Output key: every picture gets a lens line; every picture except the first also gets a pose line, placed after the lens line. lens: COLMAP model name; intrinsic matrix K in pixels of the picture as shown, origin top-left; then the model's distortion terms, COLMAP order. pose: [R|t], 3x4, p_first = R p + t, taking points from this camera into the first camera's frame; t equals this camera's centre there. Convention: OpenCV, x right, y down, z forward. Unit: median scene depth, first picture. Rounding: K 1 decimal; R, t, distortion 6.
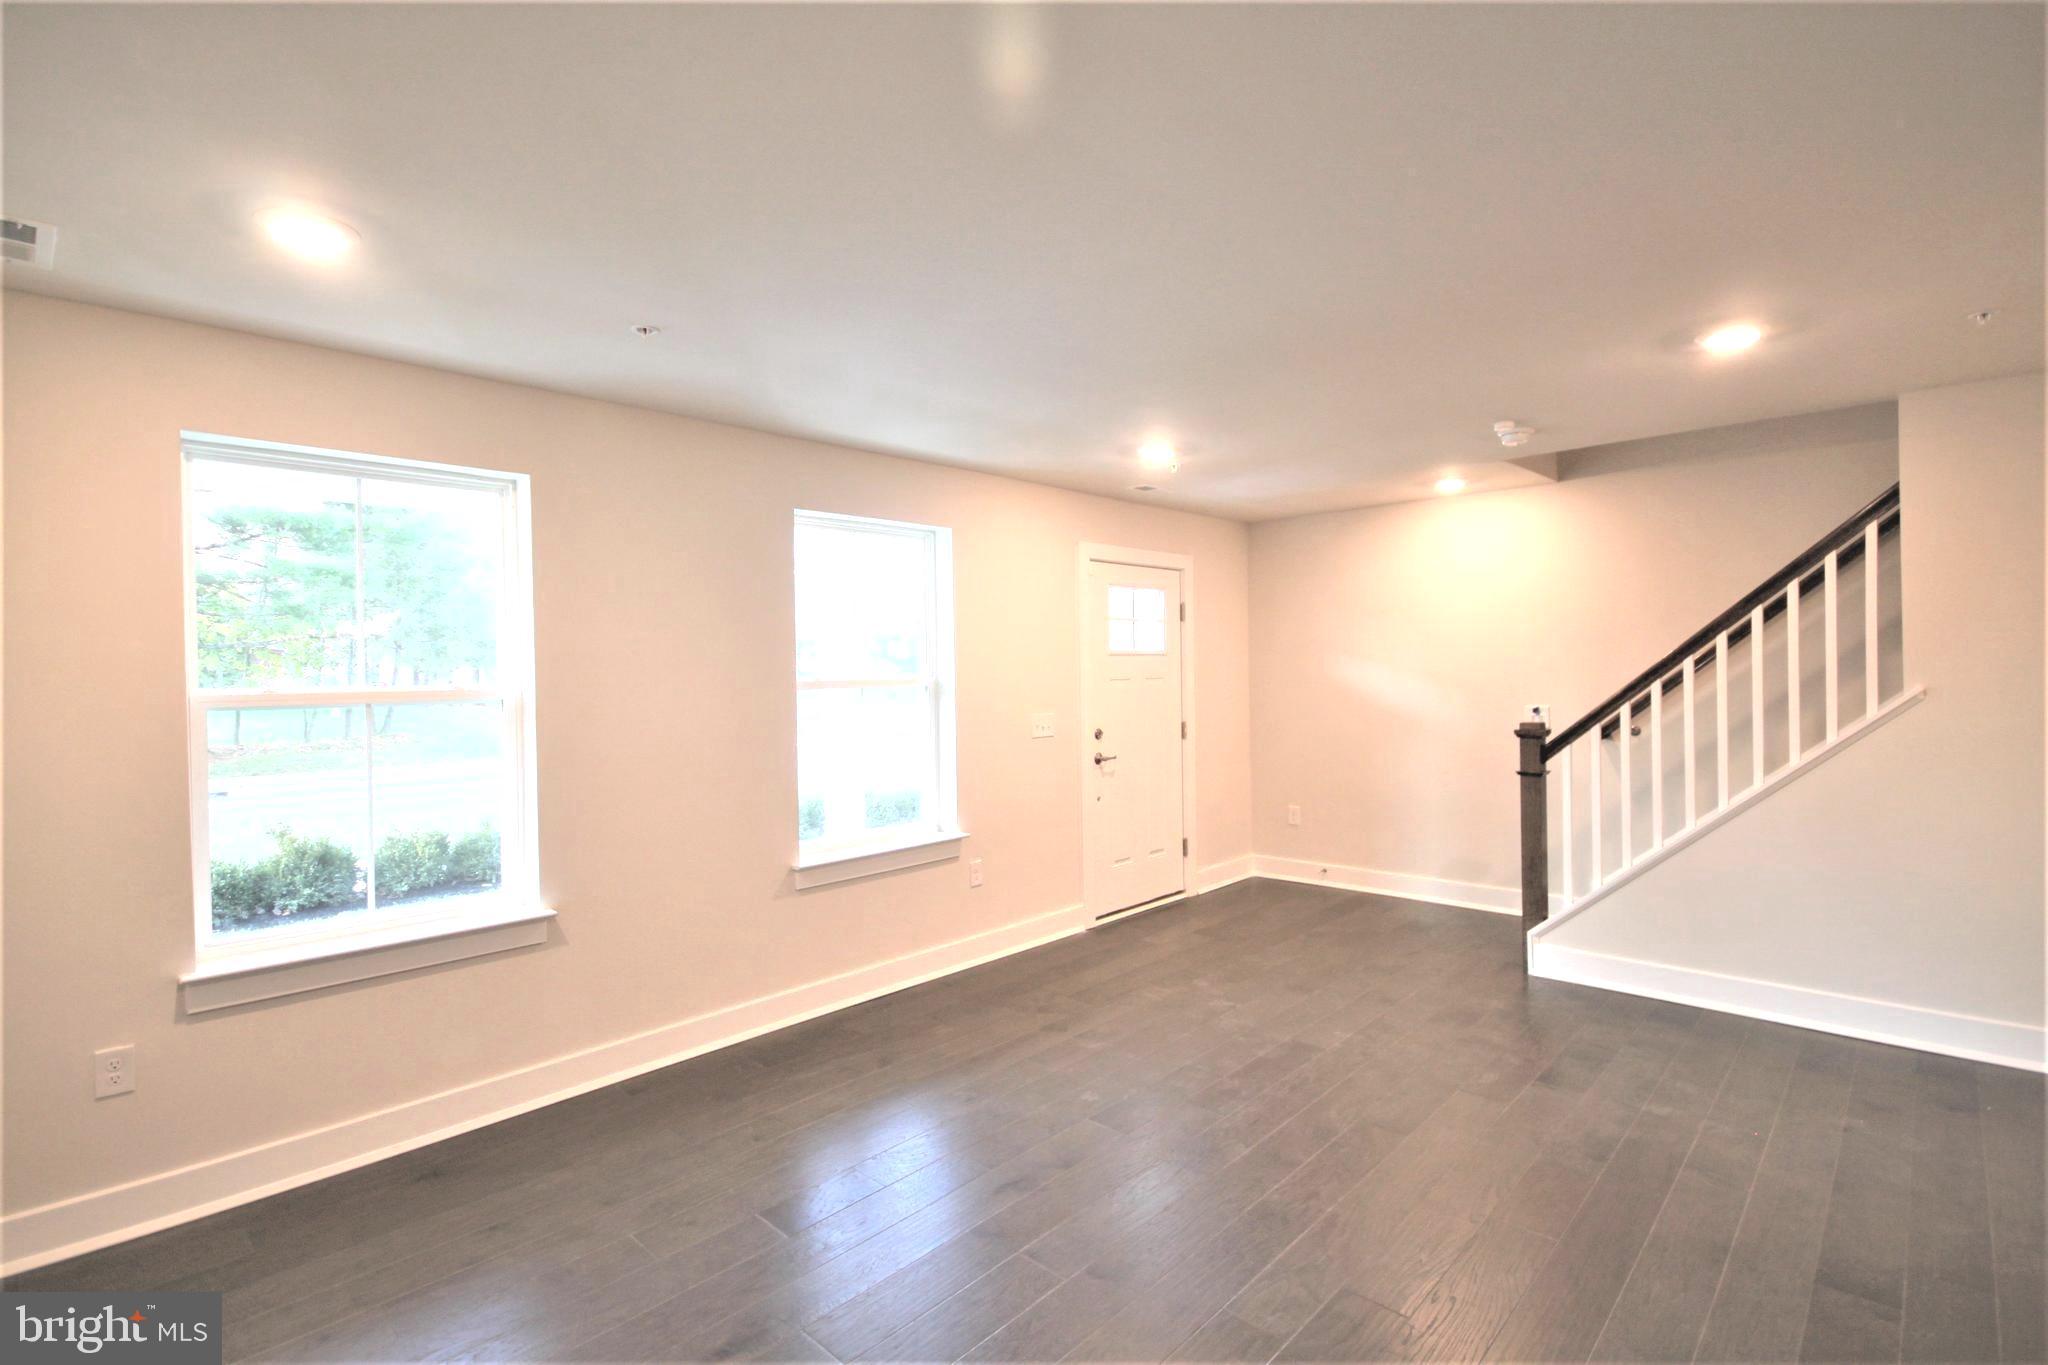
lens RADIAL K [[956.4, 0, 1020.2], [0, 956.4, 687.3], [0, 0, 1]] dist [0.009495, -0.009332]
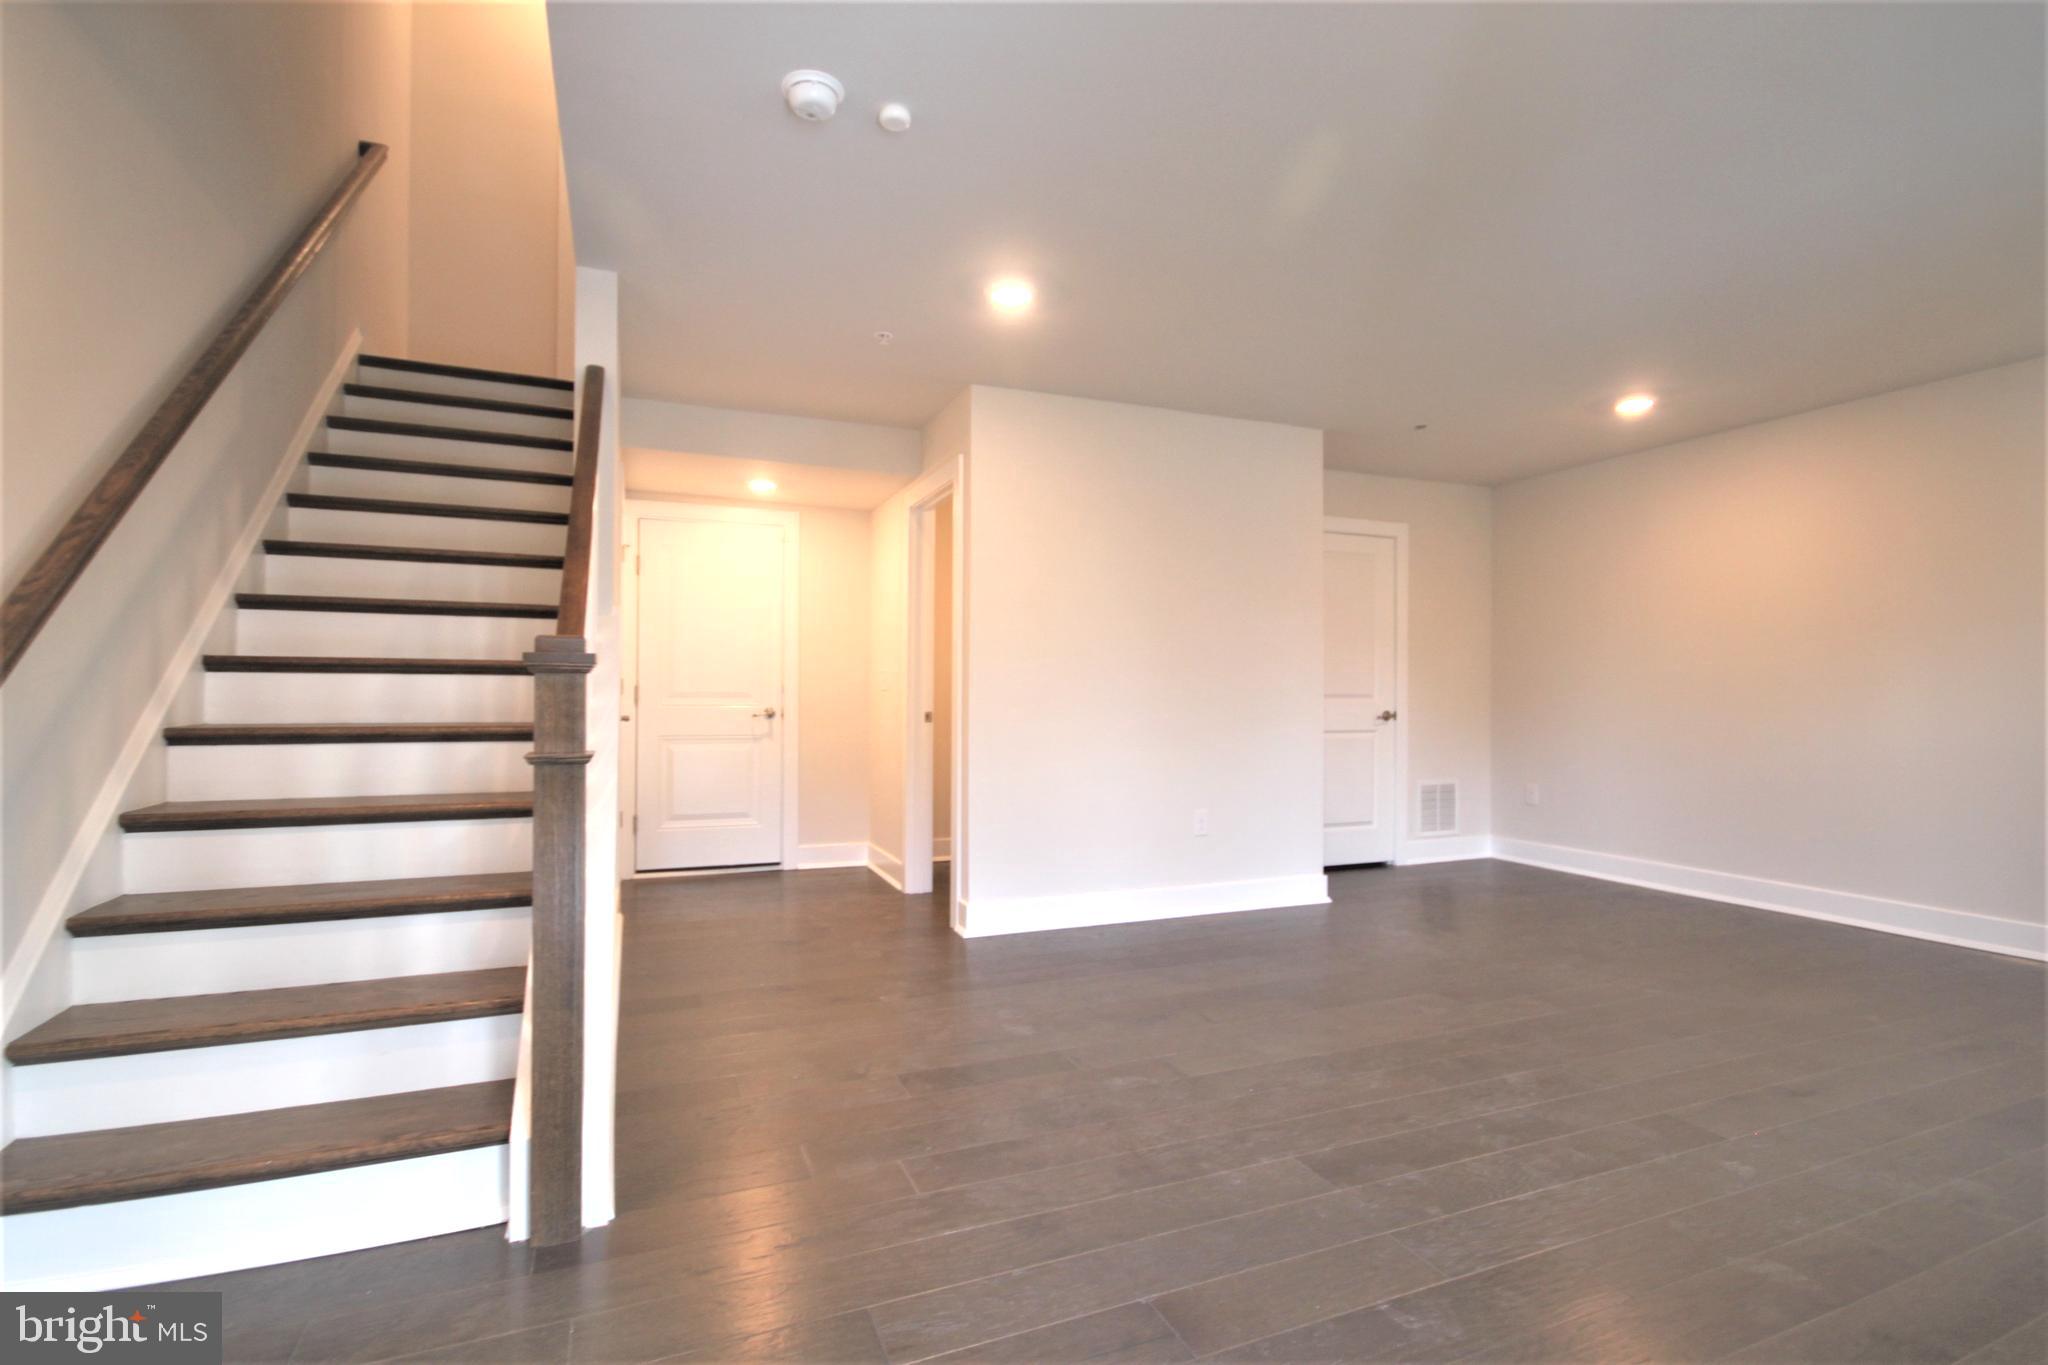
lens RADIAL K [[956.4, 0, 1030.8], [0, 956.4, 674.0], [0, 0, 1]] dist [0.009495, -0.009332]
pose [[-0.918072, 0.018175, 0.395997, 0.215260], [0.016503, 0.999835, -0.007630, 0.070371], [-0.396071, -0.000470, -0.918220, 1.540527]]
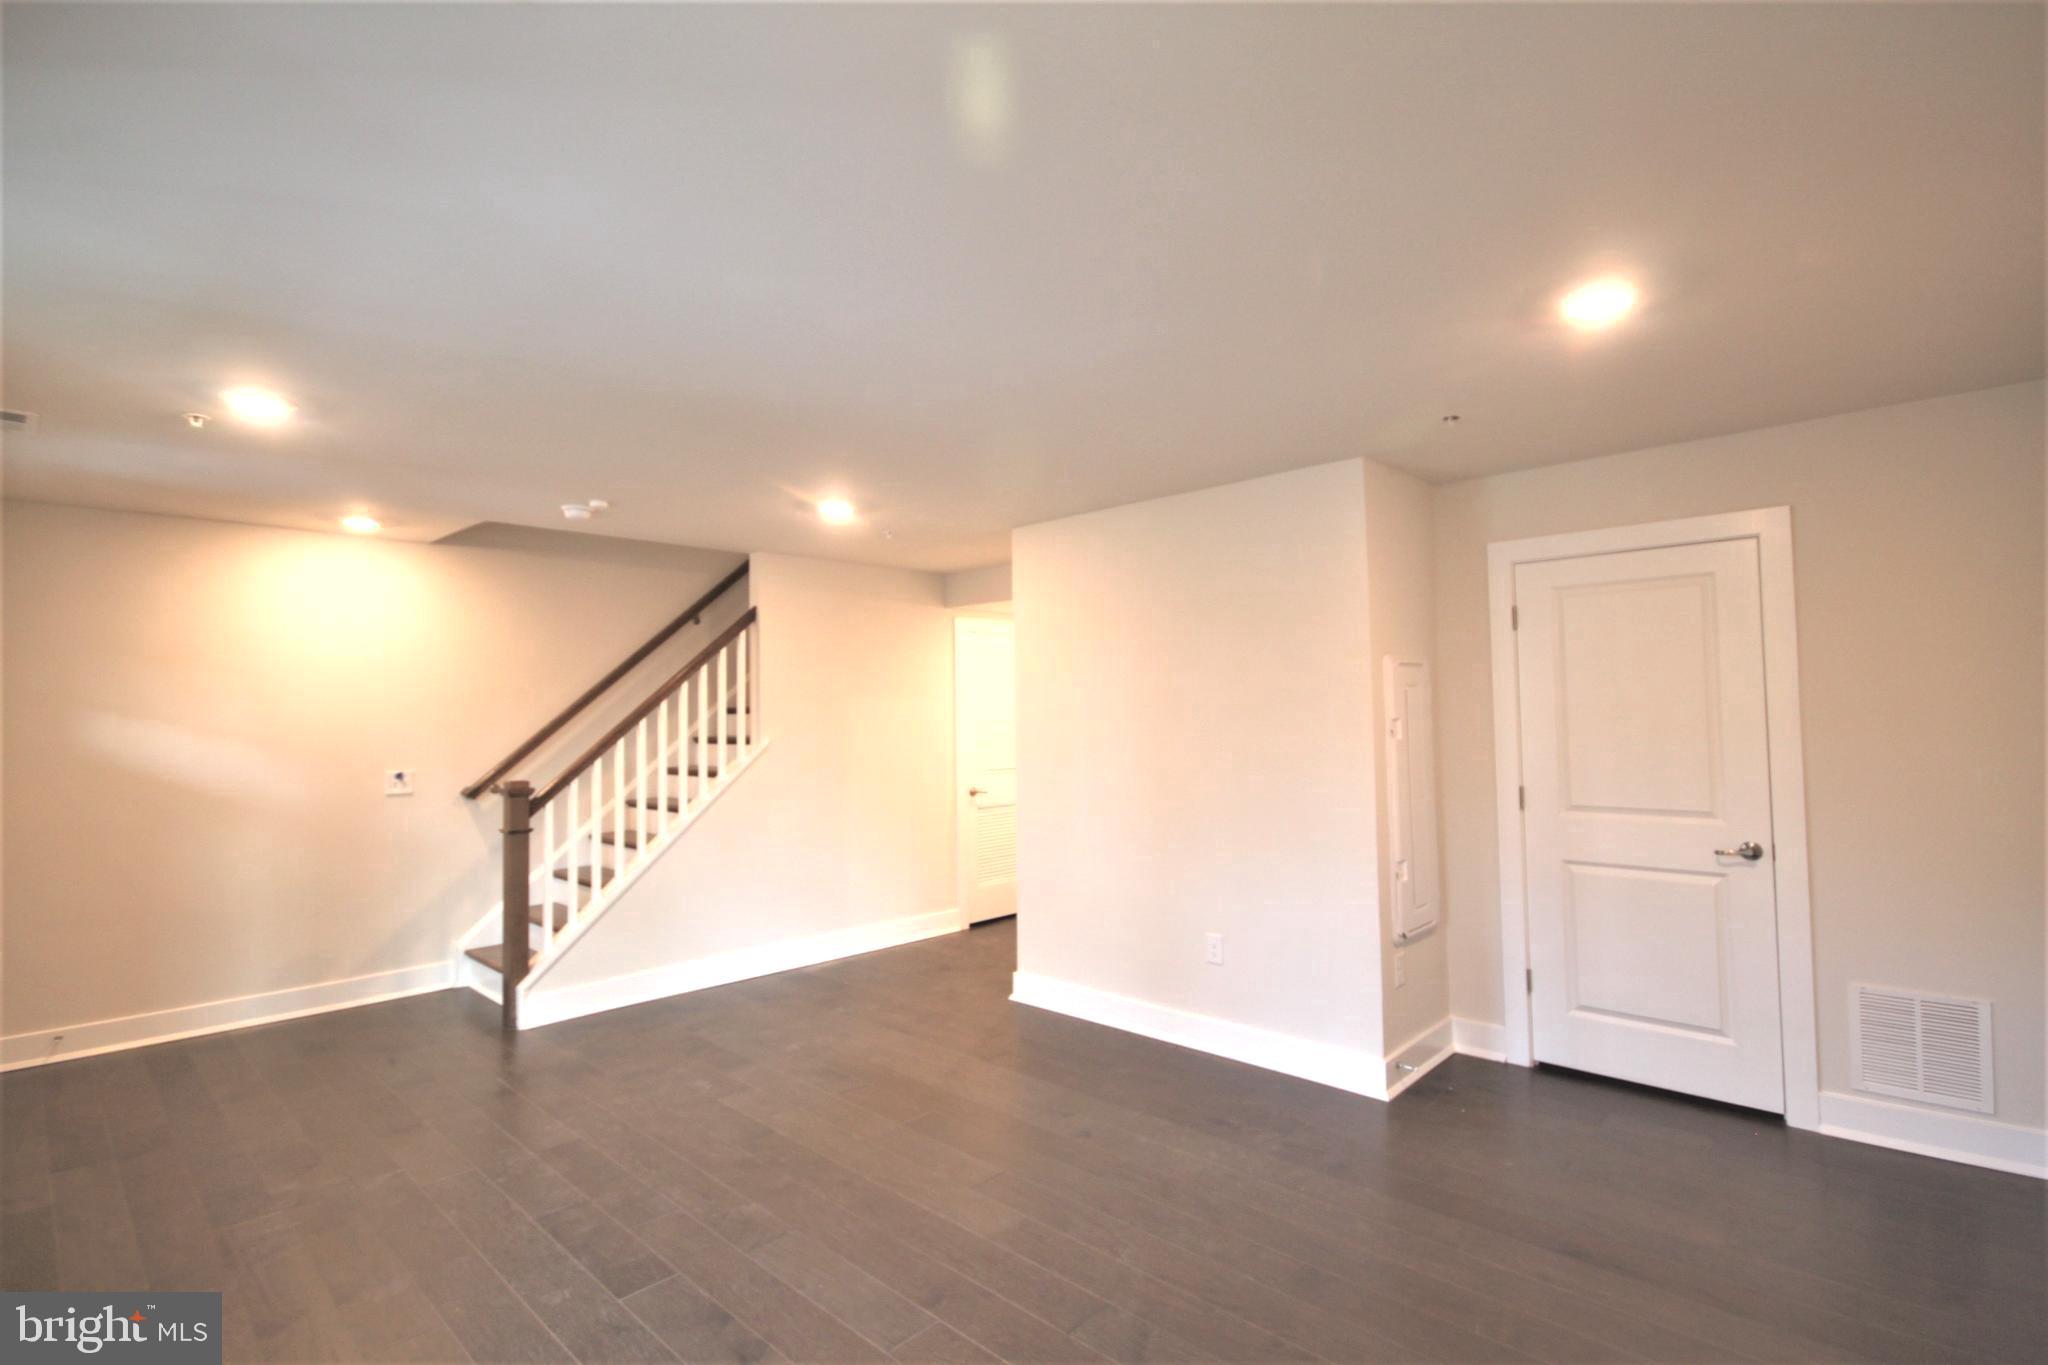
lens RADIAL K [[956.4, 0, 1026.3], [0, 956.4, 675.4], [0, 0, 1]] dist [0.009495, -0.009332]
pose [[-0.010666, 0.062944, 0.997960, -0.598182], [0.032416, 0.997514, -0.062569, 0.006102], [-0.999418, 0.031683, -0.012679, 0.541605]]
